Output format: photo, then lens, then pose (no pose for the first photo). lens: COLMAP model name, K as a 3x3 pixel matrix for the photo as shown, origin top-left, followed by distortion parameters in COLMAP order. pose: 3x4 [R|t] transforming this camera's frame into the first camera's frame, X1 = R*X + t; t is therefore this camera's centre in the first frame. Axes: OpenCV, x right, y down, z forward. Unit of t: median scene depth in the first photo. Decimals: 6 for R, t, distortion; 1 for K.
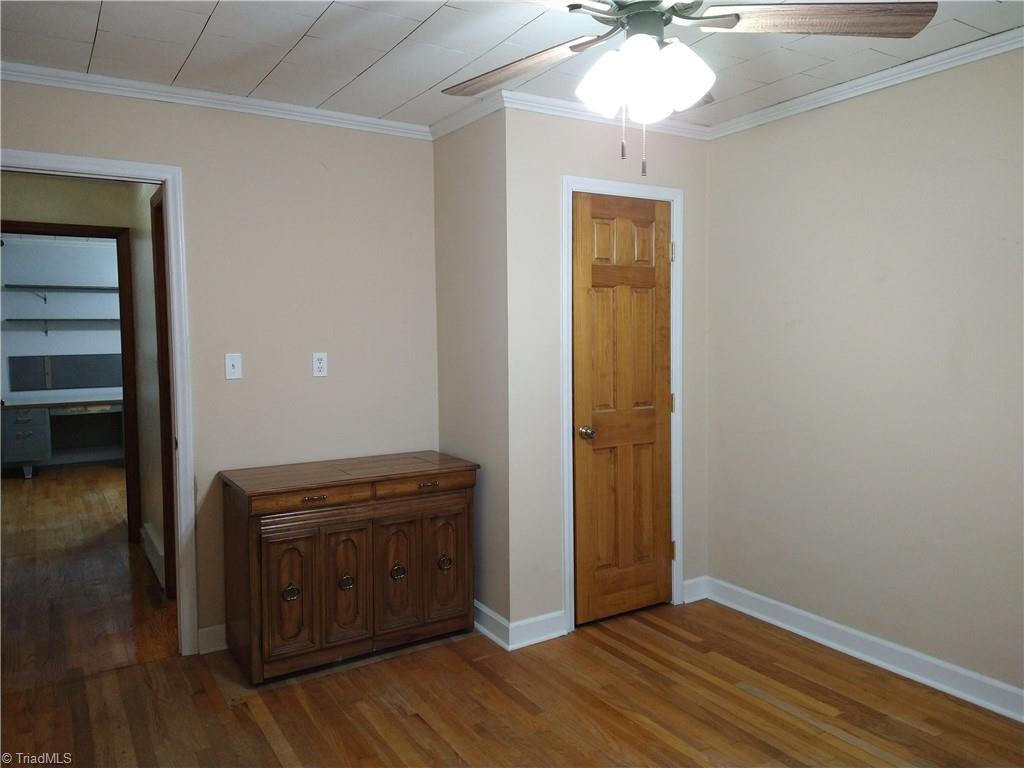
lens RADIAL K [[744.7, 0, 515.6], [0, 744.7, 379.9], [0, 0, 1]] dist [0.118859, -0.162869]
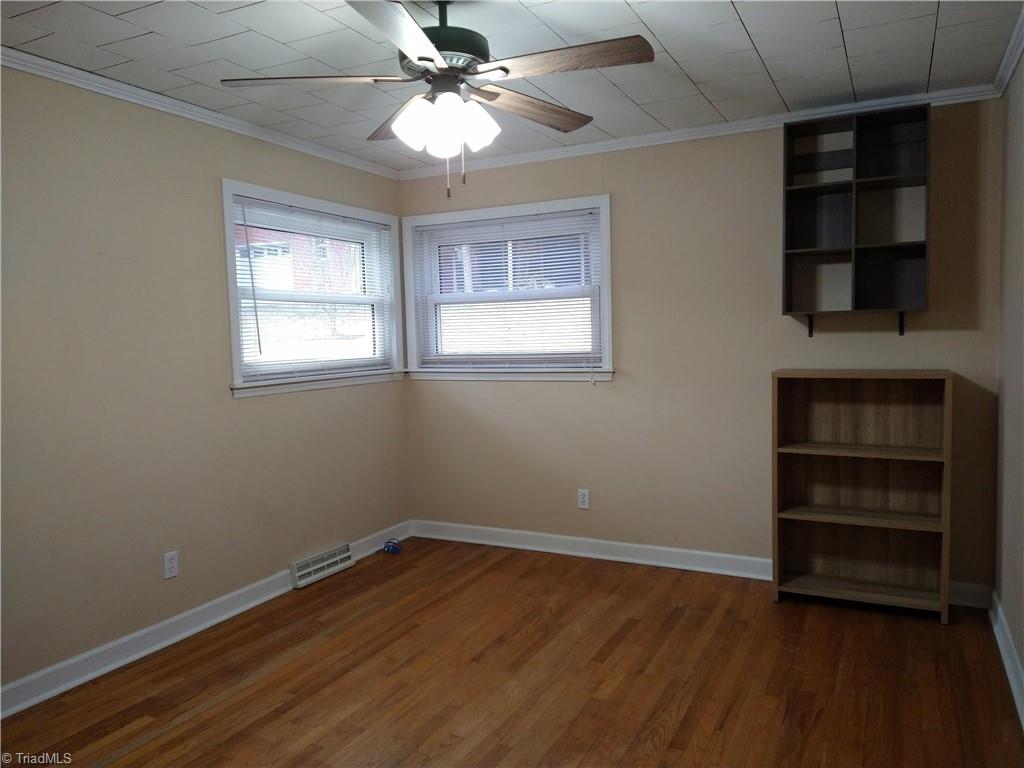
lens RADIAL K [[744.7, 0, 515.6], [0, 744.7, 379.9], [0, 0, 1]] dist [0.118859, -0.162869]
pose [[-0.517931, -0.045886, 0.854191, -0.686559], [0.076182, 0.992118, 0.099487, -0.071318], [-0.852023, 0.116601, -0.510353, 1.074022]]
